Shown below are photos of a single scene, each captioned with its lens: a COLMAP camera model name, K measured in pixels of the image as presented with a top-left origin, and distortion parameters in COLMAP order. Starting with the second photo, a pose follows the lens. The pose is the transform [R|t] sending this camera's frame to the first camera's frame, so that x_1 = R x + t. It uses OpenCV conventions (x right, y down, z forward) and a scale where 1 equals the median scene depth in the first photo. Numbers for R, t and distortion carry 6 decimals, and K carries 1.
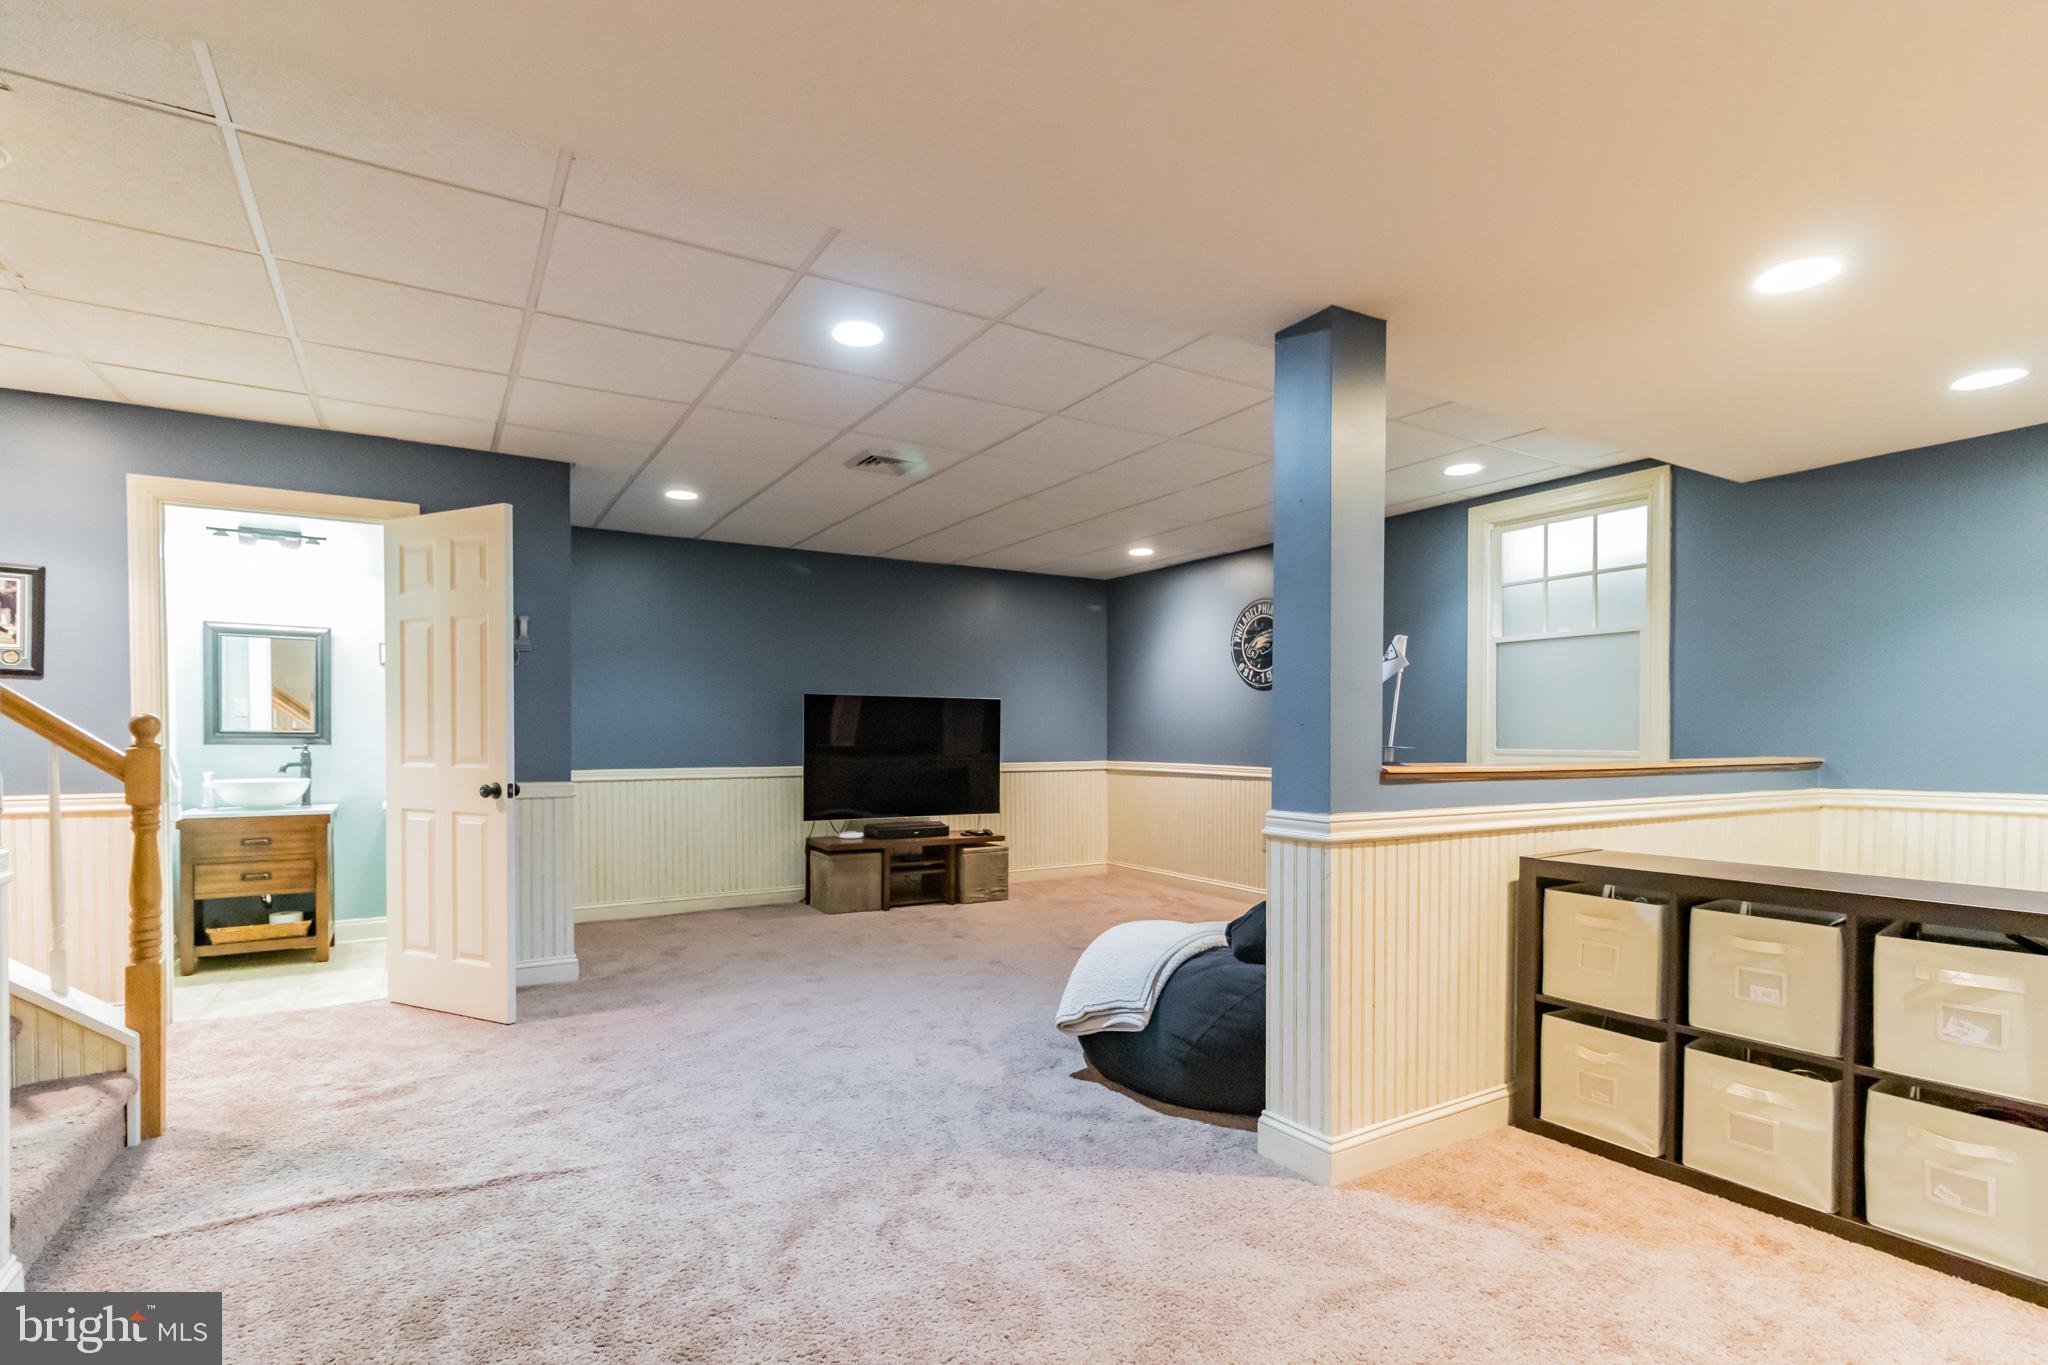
lens RADIAL K [[962.6, 0, 1018.3], [0, 962.6, 749.8], [0, 0, 1]] dist [0.002725, 0.000521]
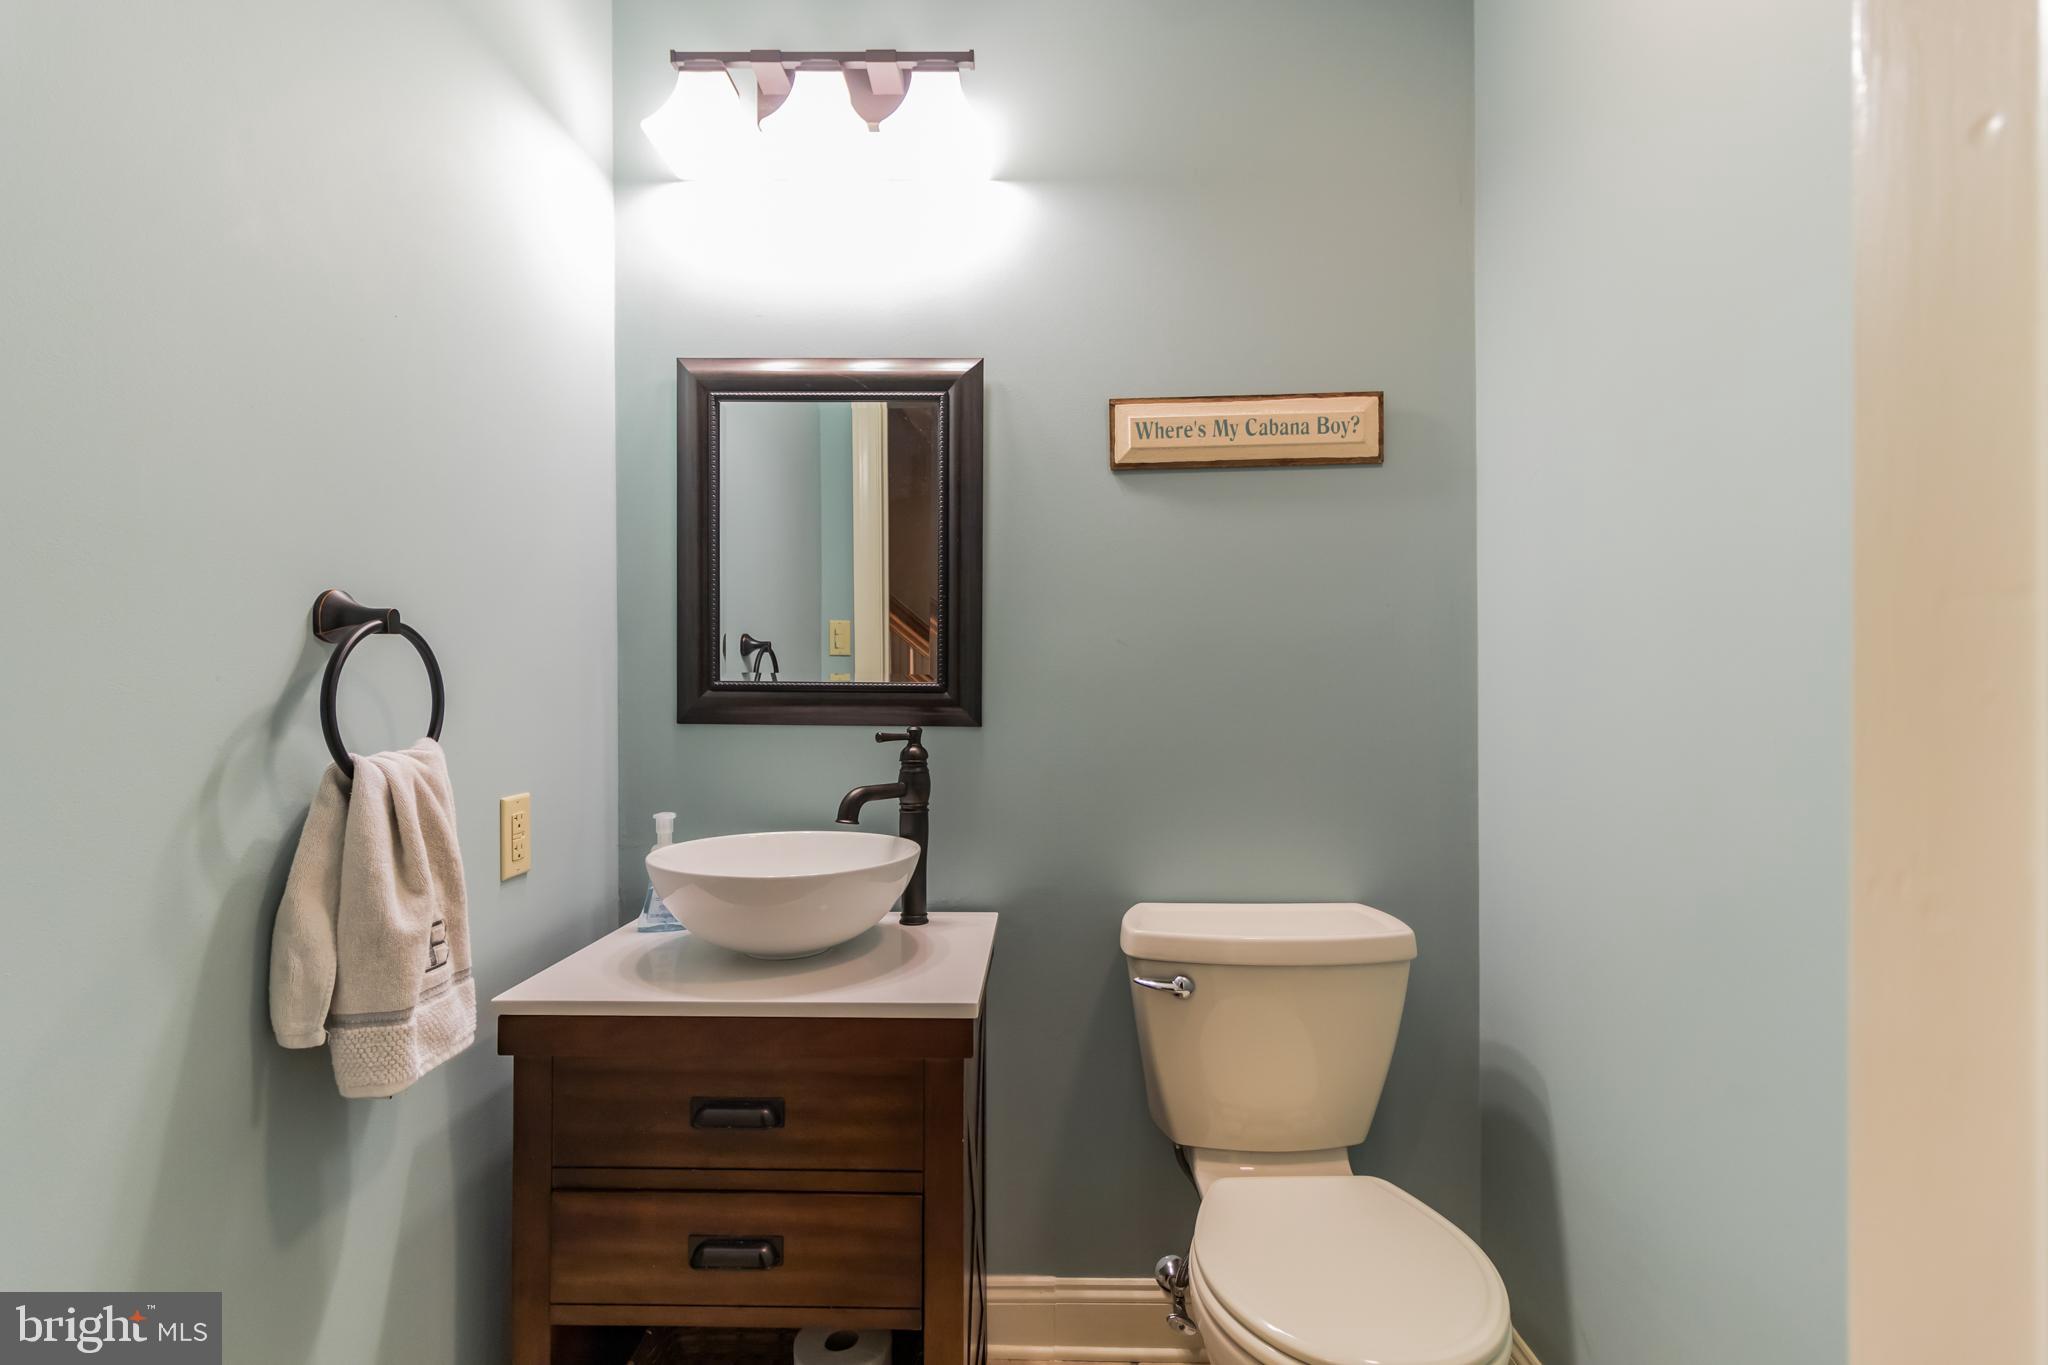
lens RADIAL K [[962.6, 0, 1025.6], [0, 962.6, 685.2], [0, 0, 1]] dist [0.002725, 0.000521]
pose [[0.839389, -0.002145, -0.543526, -0.552245], [-0.008037, 0.999834, -0.016358, -0.014309], [0.543471, 0.018099, 0.839233, 0.776101]]
